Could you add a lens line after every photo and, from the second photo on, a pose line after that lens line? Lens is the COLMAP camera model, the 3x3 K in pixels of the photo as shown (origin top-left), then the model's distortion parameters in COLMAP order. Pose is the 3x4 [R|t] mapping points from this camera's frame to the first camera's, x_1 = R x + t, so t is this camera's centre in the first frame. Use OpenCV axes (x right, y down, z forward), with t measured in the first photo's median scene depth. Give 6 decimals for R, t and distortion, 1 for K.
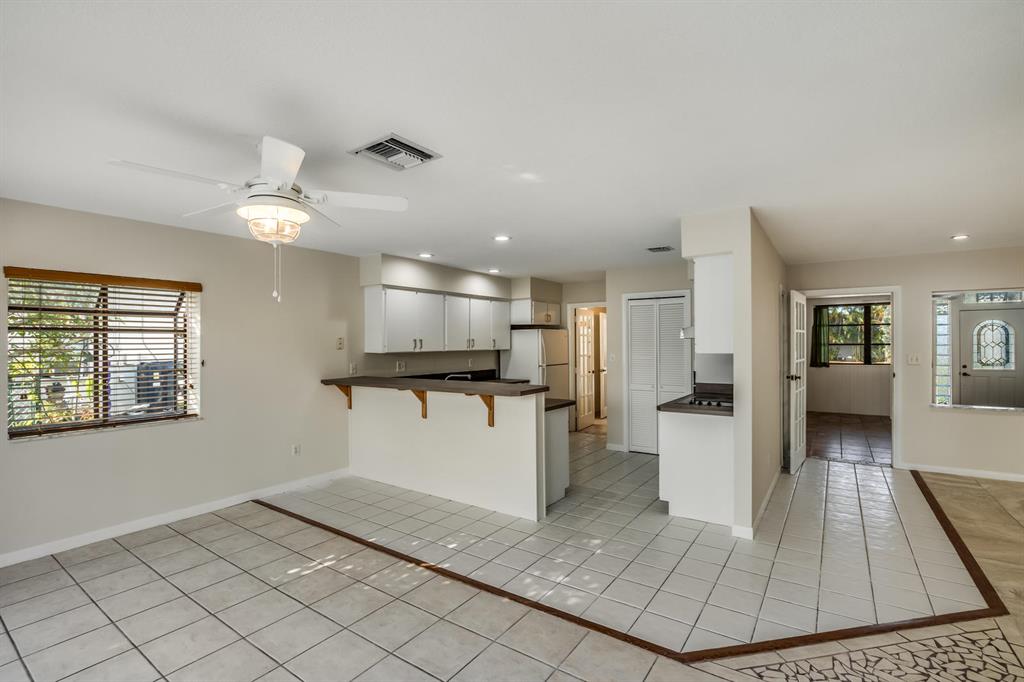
lens RADIAL K [[469.6, 0, 508.9], [0, 469.6, 342.9], [0, 0, 1]] dist [-0.024901, 0.001137]
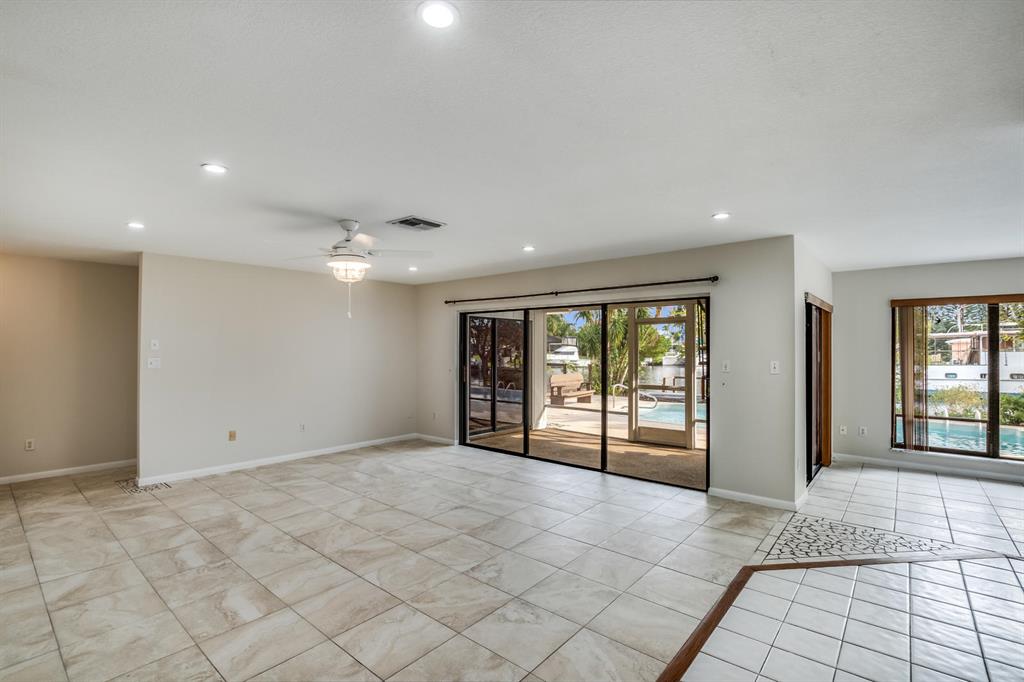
lens RADIAL K [[473.5, 0, 512.0], [0, 473.5, 341.0], [0, 0, 1]] dist [-0.020436, 0.001726]
pose [[-0.996356, 0.003954, 0.085201, 1.151564], [0.002784, 0.999900, -0.013847, -0.003107], [-0.085247, -0.013559, -0.996268, 1.660216]]
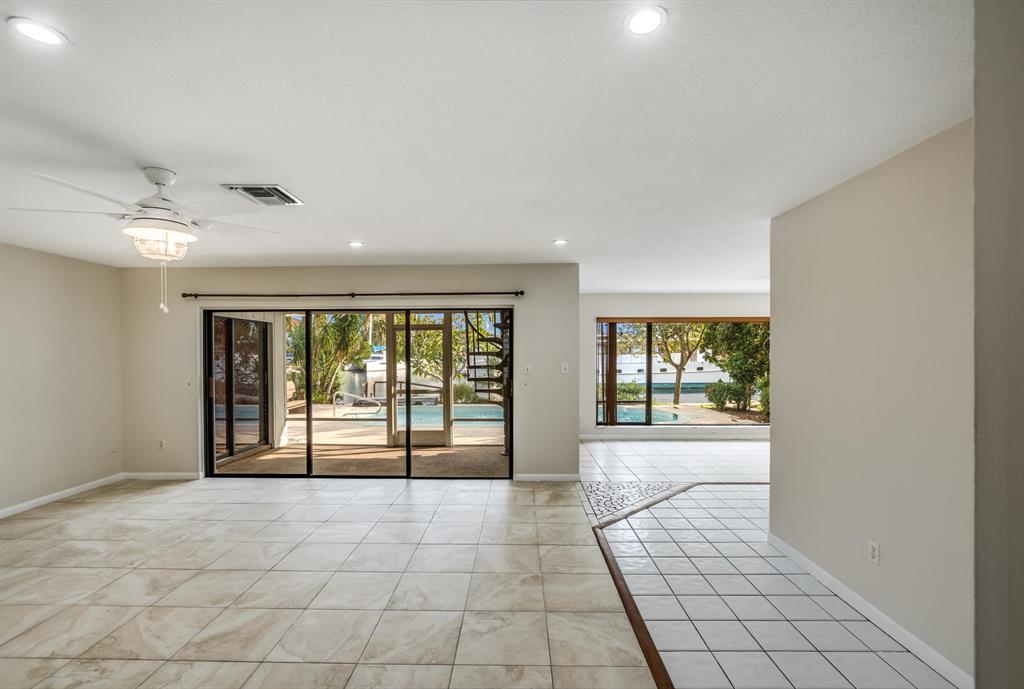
lens RADIAL K [[468.7, 0, 508.7], [0, 468.7, 359.9], [0, 0, 1]] dist [-0.003822, 0.001163]
pose [[-0.829259, 0.015516, -0.558650, 1.579896], [0.006720, 0.999819, 0.017795, -0.006485], [0.558825, 0.011003, -0.829213, 1.534002]]
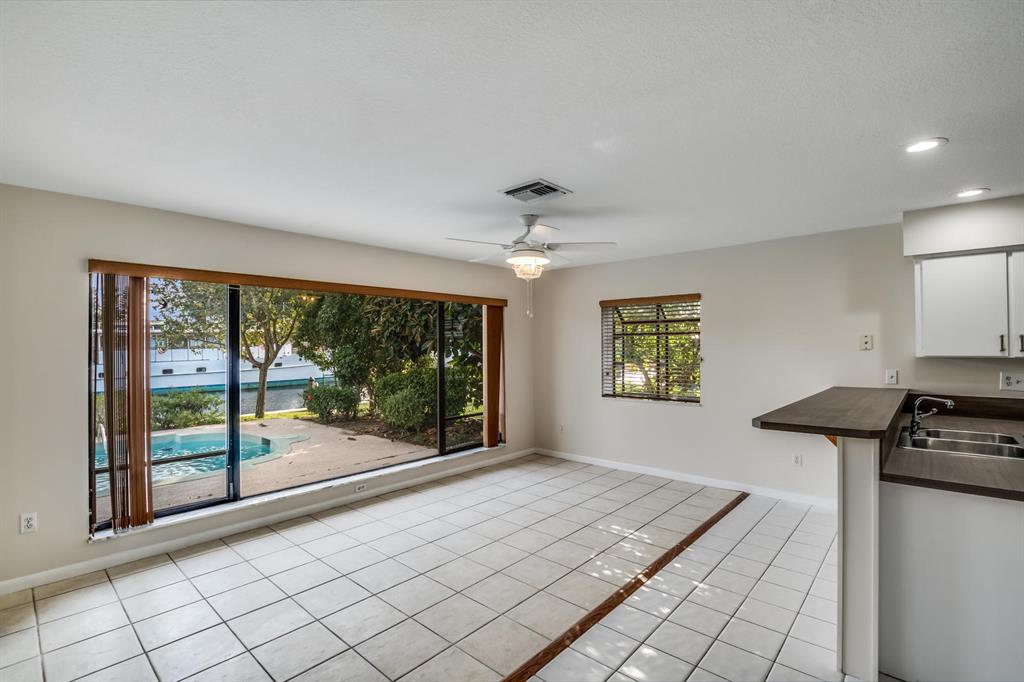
lens RADIAL K [[469.6, 0, 508.9], [0, 469.6, 342.9], [0, 0, 1]] dist [-0.024901, 0.001137]
pose [[-0.117423, 0.002101, -0.993080, 0.710142], [0.006506, 0.999978, 0.001346, -0.005049], [0.993061, -0.006303, -0.117434, 0.766581]]
